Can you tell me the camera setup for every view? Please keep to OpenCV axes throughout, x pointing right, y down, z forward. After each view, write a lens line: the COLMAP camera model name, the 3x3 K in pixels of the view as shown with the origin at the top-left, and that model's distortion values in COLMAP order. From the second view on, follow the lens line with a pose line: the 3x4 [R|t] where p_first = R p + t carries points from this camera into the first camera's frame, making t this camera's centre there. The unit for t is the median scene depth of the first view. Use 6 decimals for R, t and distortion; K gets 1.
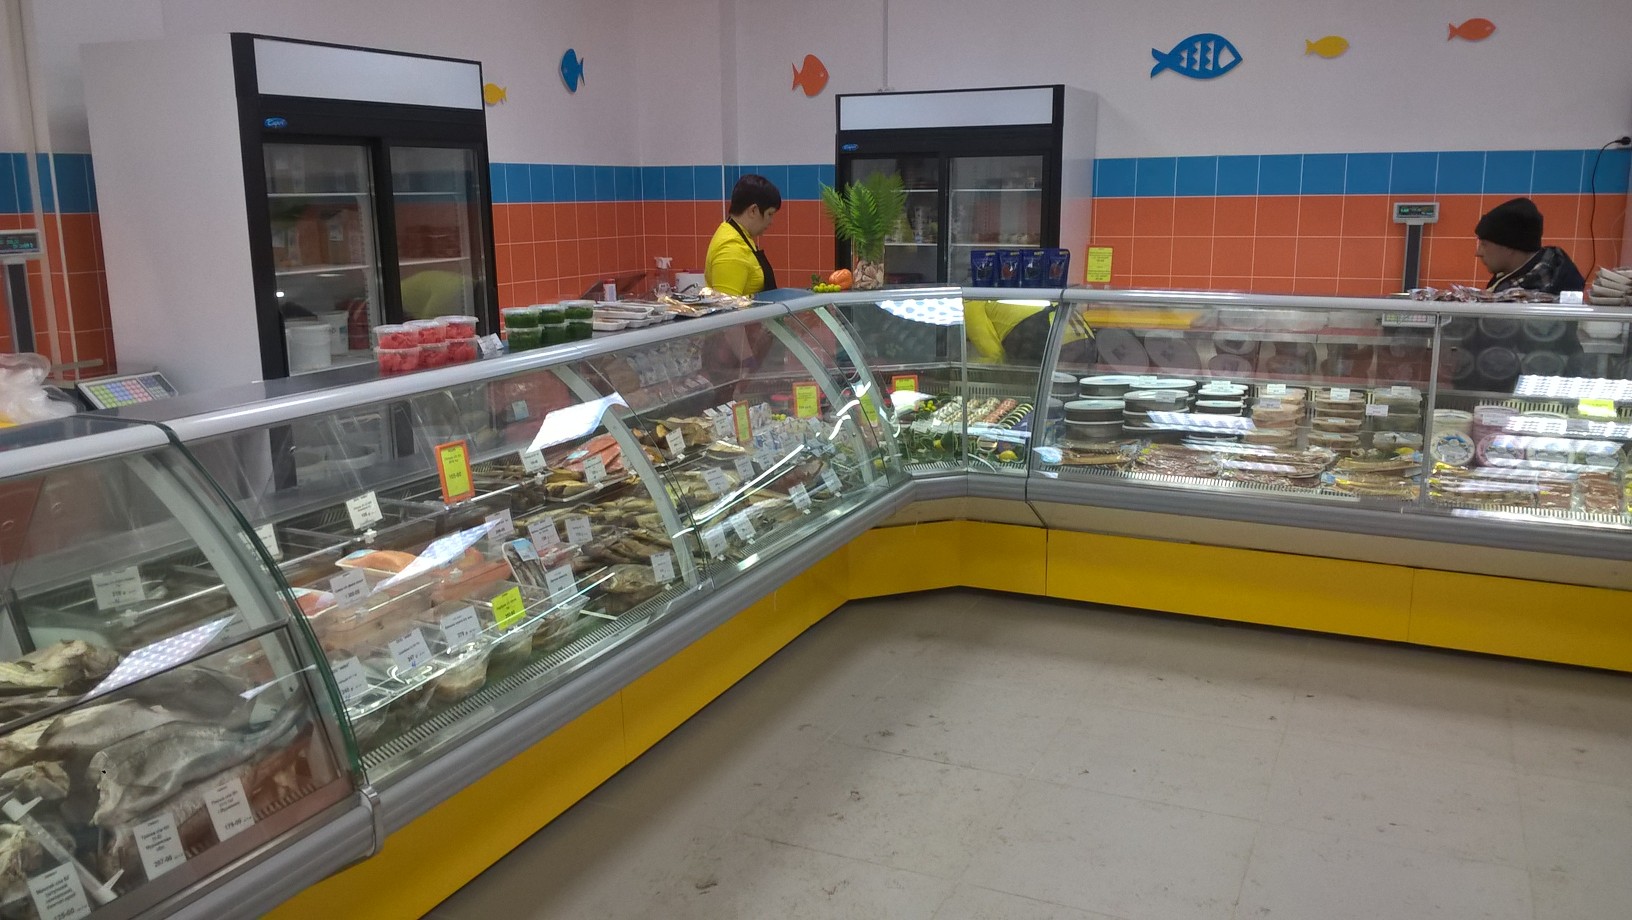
lens RADIAL K [[1330.9, 0, 769.2], [0, 1330.9, 454.8], [0, 0, 1]] dist [0.101091, -0.149812]
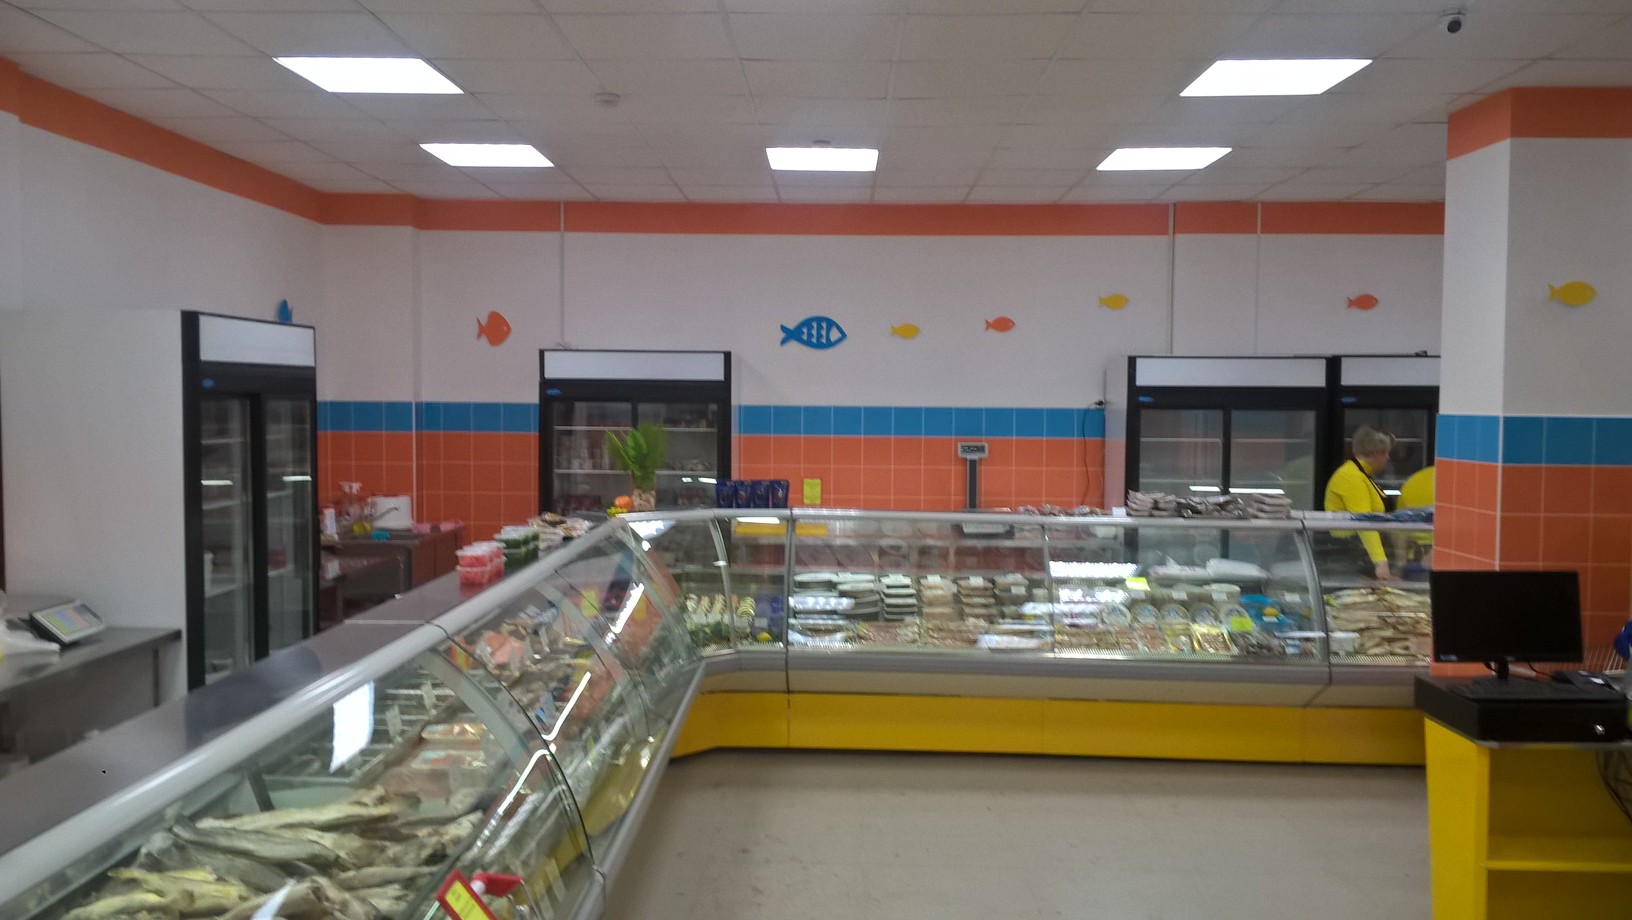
lens RADIAL K [[1330.9, 0, 769.2], [0, 1330.9, 454.8], [0, 0, 1]] dist [0.101091, -0.149812]
pose [[0.921412, -0.000179, 0.388587, -0.332202], [0.060789, 0.987755, -0.143686, 0.012611], [-0.383803, 0.156016, 0.910140, -0.221563]]
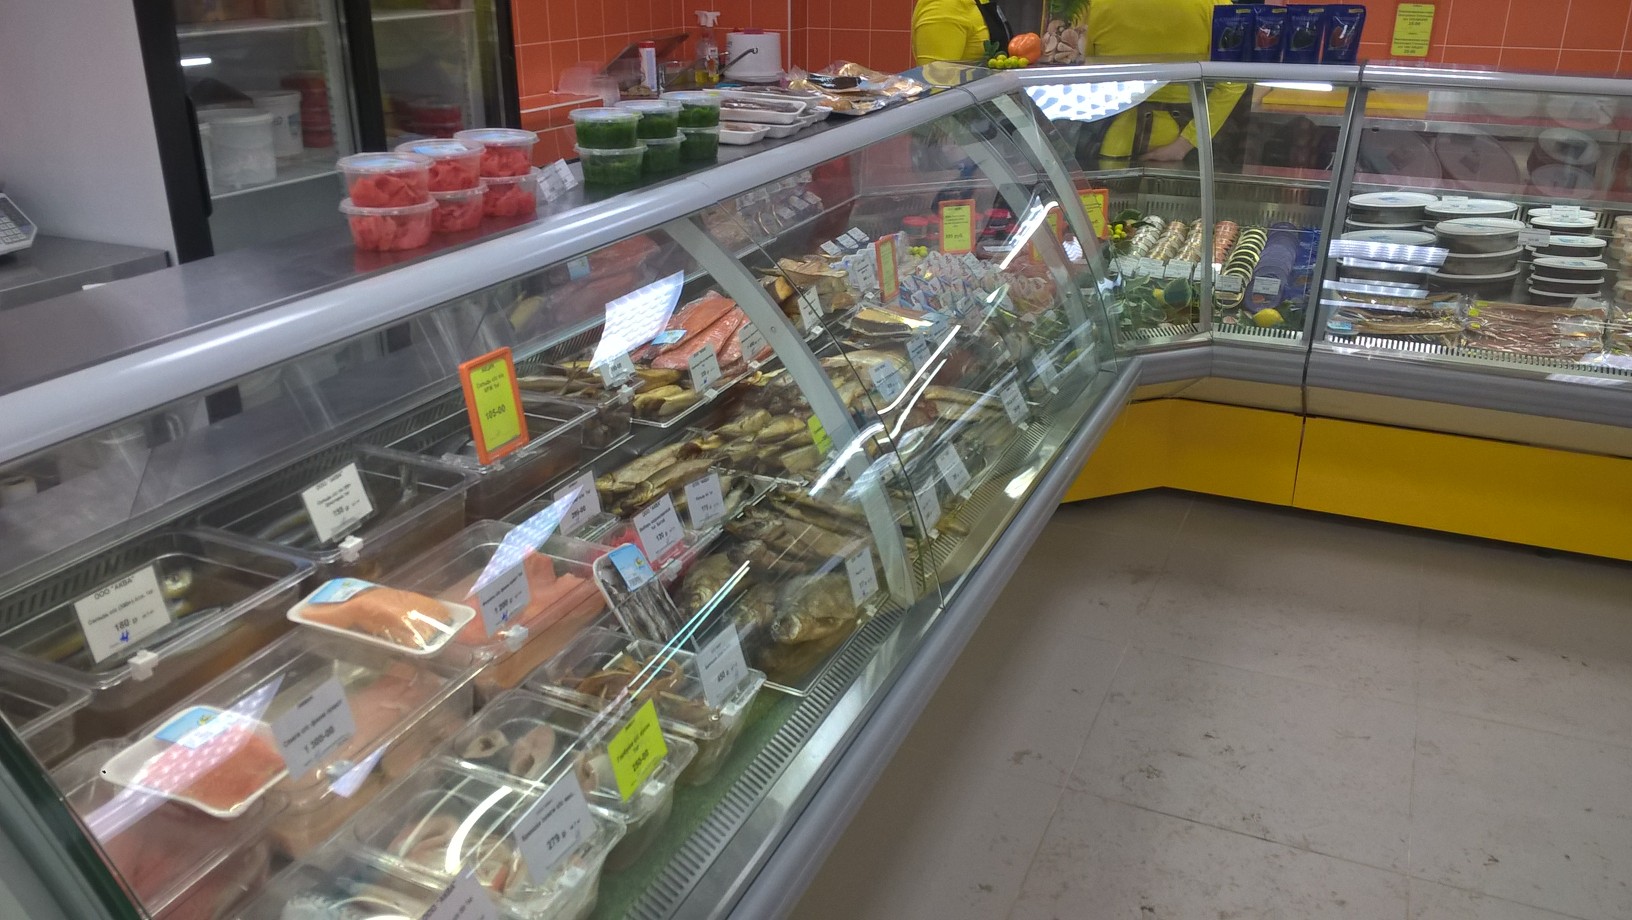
lens RADIAL K [[1342.0, 0, 781.4], [0, 1342.0, 459.2], [0, 0, 1]] dist [0.096204, -0.154593]
pose [[0.999789, 0.003742, 0.020204, -0.089629], [-0.007151, 0.985168, 0.171446, -0.046308], [-0.019263, -0.171554, 0.984986, 0.308717]]
